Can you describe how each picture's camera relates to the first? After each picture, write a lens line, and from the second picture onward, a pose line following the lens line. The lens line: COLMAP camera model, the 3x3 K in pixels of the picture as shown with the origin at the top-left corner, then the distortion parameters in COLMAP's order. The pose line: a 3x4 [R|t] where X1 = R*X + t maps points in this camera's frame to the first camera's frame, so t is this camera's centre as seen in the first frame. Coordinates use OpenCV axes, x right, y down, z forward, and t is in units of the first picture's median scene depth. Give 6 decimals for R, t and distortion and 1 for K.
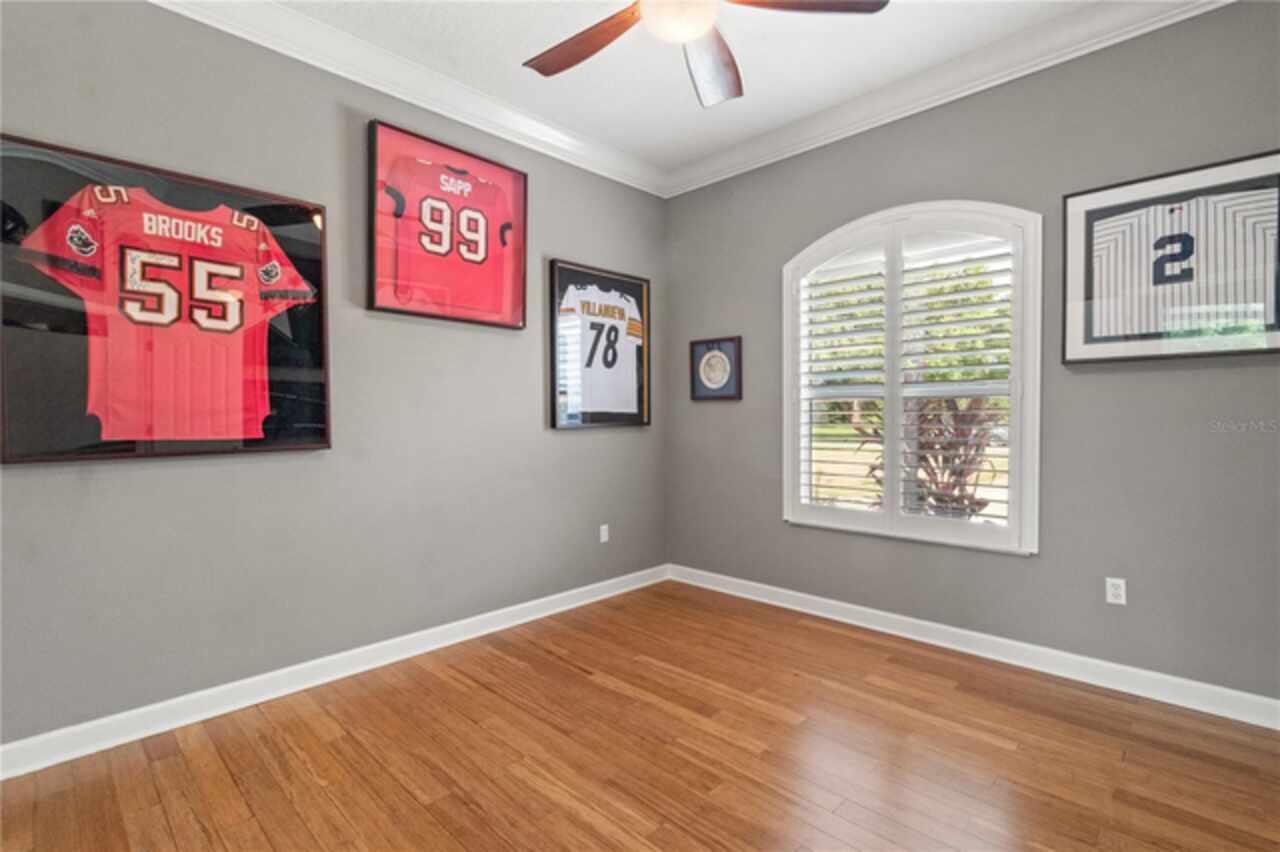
lens RADIAL K [[588.8, 0, 640.0], [0, 588.8, 426.0], [0, 0, 1]] dist [-0.000674, -0.000102]
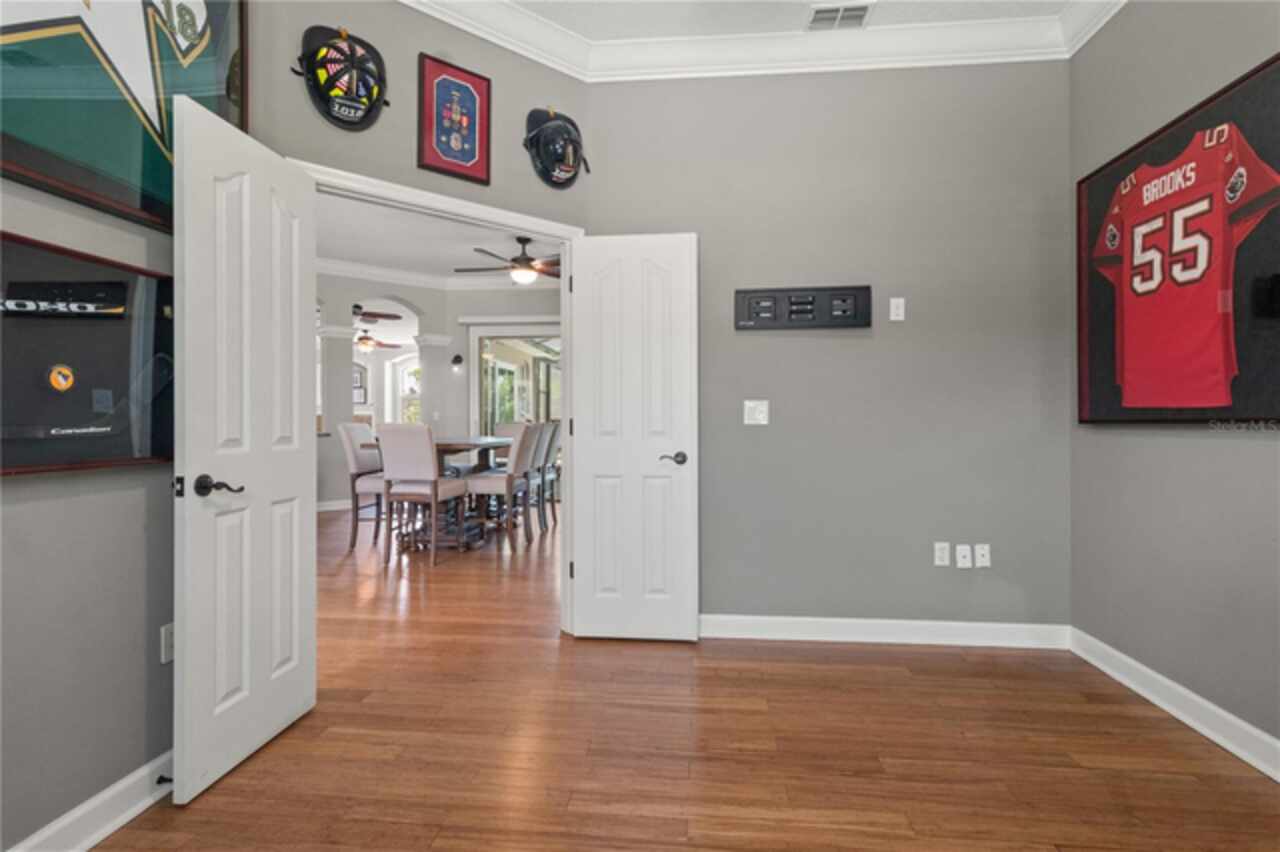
lens RADIAL K [[608.4, 0, 642.1], [0, 608.4, 397.3], [0, 0, 1]] dist [0.003596, 0.000614]
pose [[-0.779470, -0.009394, -0.626369, 0.498357], [0.002206, 0.999840, -0.017740, 0.023961], [0.626435, -0.015210, -0.779325, 1.246093]]
